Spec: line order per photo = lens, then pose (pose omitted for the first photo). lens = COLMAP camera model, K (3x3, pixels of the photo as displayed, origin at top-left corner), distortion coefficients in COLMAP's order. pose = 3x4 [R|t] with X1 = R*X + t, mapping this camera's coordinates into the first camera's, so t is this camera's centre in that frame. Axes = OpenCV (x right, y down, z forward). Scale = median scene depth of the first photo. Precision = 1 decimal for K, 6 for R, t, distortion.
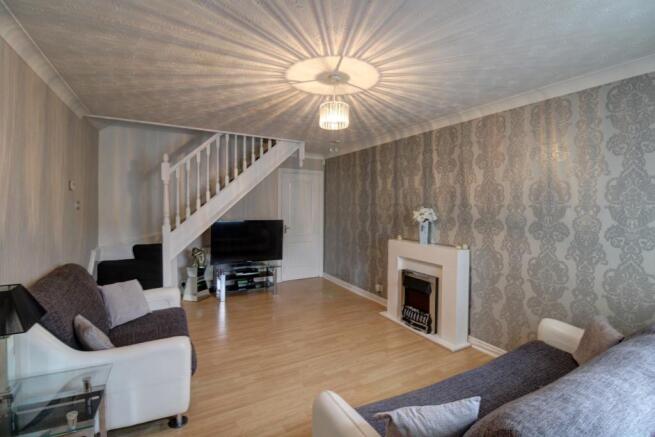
lens RADIAL K [[308.3, 0, 330.8], [0, 308.3, 209.6], [0, 0, 1]] dist [0.025611, 0.000074]
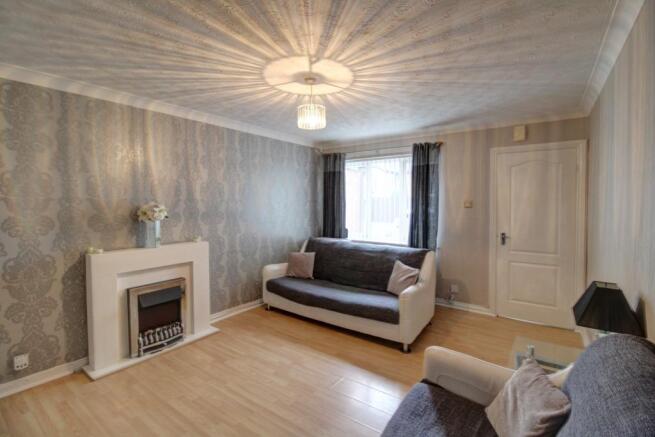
lens RADIAL K [[314.2, 0, 328.1], [0, 314.2, 205.1], [0, 0, 1]] dist [-0.113032, 0.000478]
pose [[-0.449377, -0.033765, 0.892704, -0.738544], [-0.001735, 0.999317, 0.036924, -0.037971], [-0.893341, 0.015044, -0.449129, 1.107819]]
